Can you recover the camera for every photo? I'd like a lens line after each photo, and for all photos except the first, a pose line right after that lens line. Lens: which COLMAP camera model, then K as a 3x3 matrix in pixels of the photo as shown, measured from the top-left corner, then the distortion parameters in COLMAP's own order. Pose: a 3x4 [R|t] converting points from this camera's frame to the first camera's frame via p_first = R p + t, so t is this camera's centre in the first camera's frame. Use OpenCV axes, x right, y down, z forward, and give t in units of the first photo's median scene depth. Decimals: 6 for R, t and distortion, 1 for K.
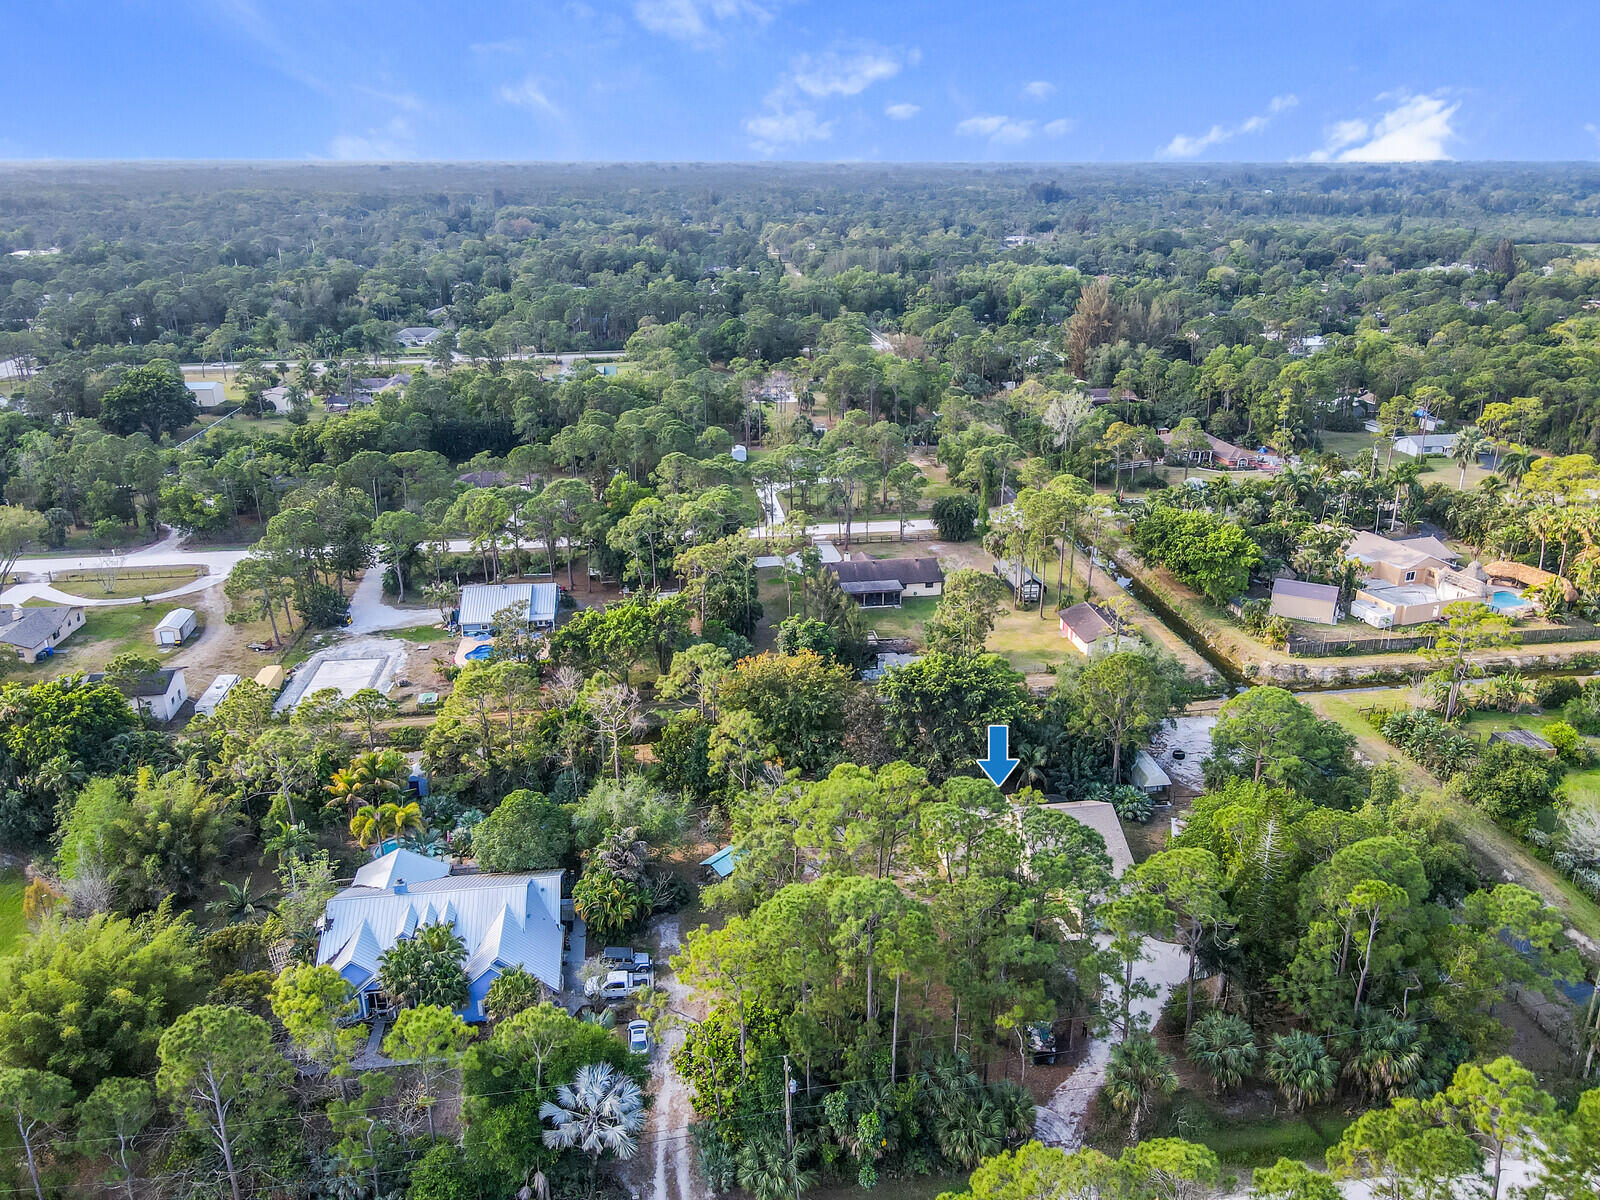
lens RADIAL K [[1169.2, 0, 800.9], [0, 1169.2, 602.2], [0, 0, 1]] dist [0.008439, 0.004333]
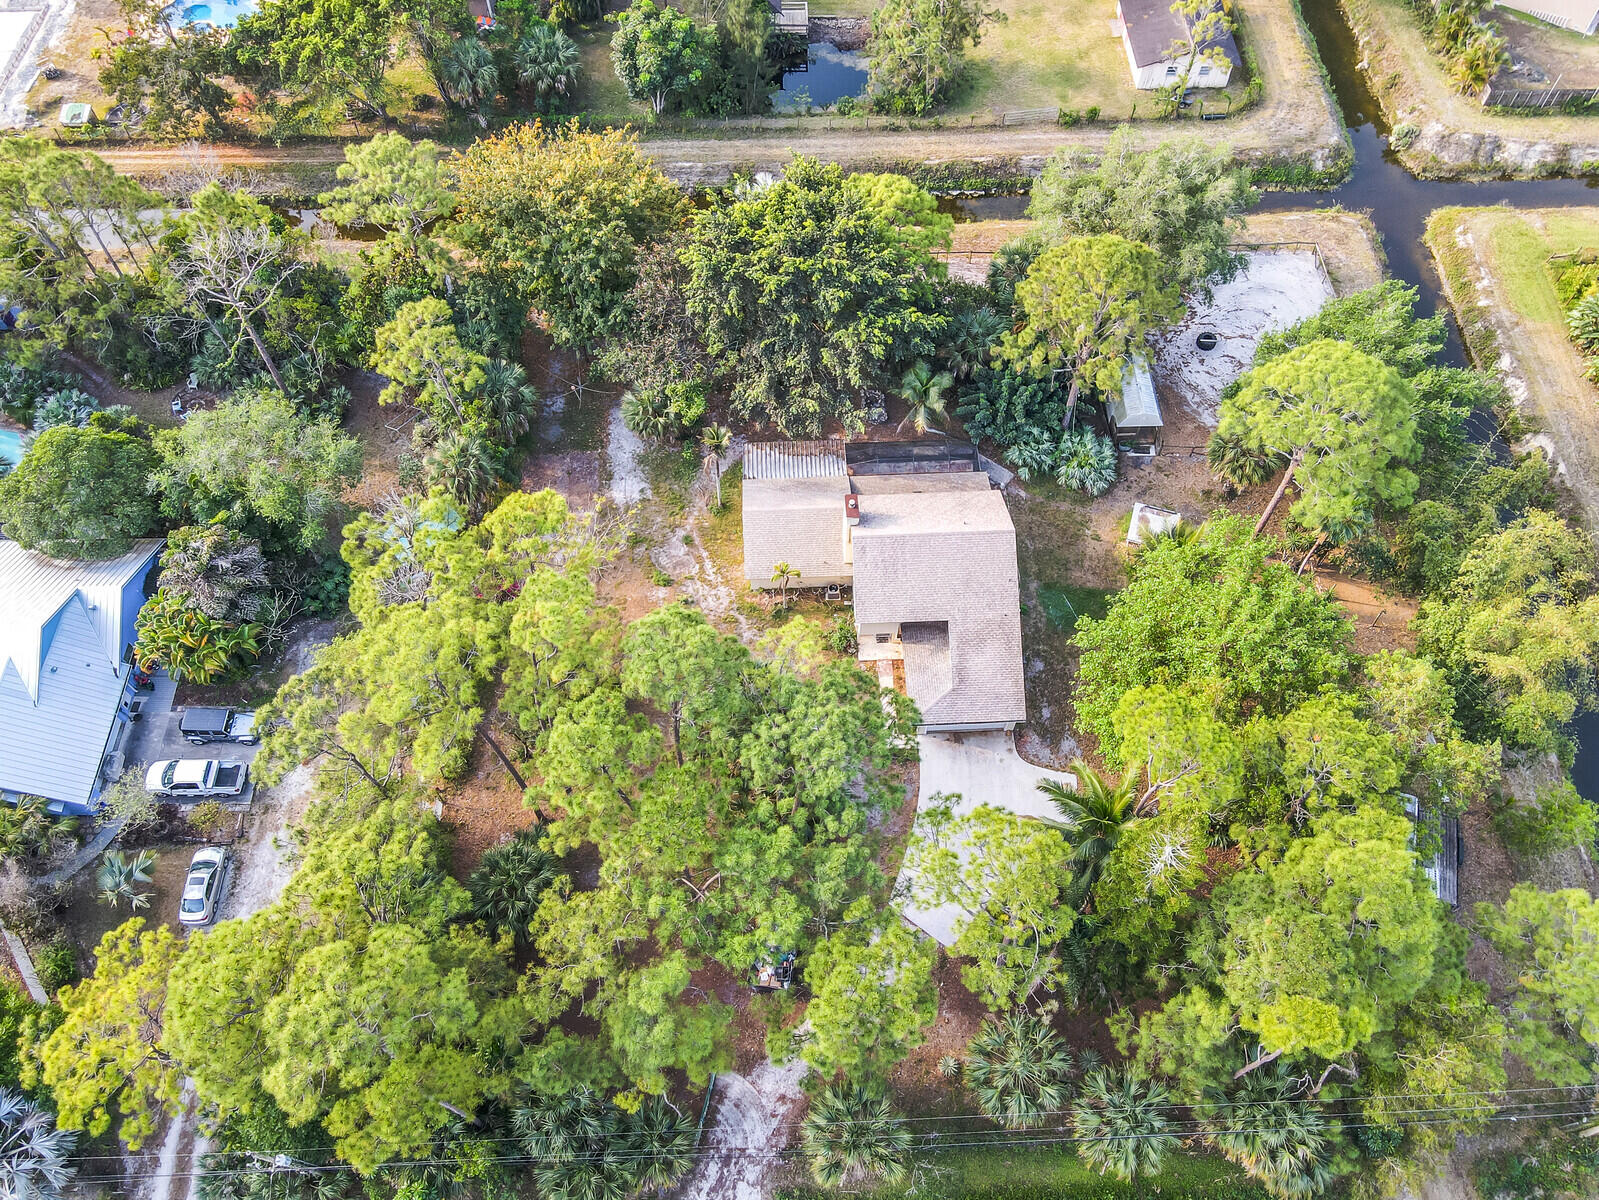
lens RADIAL K [[1168.5, 0, 805.1], [0, 1168.5, 601.8], [0, 0, 1]] dist [0.008439, 0.004333]
pose [[0.992994, 0.099659, -0.063491, 0.133636], [-0.039287, 0.785182, 0.618018, -0.110584], [0.111443, -0.611194, 0.783596, 0.329647]]
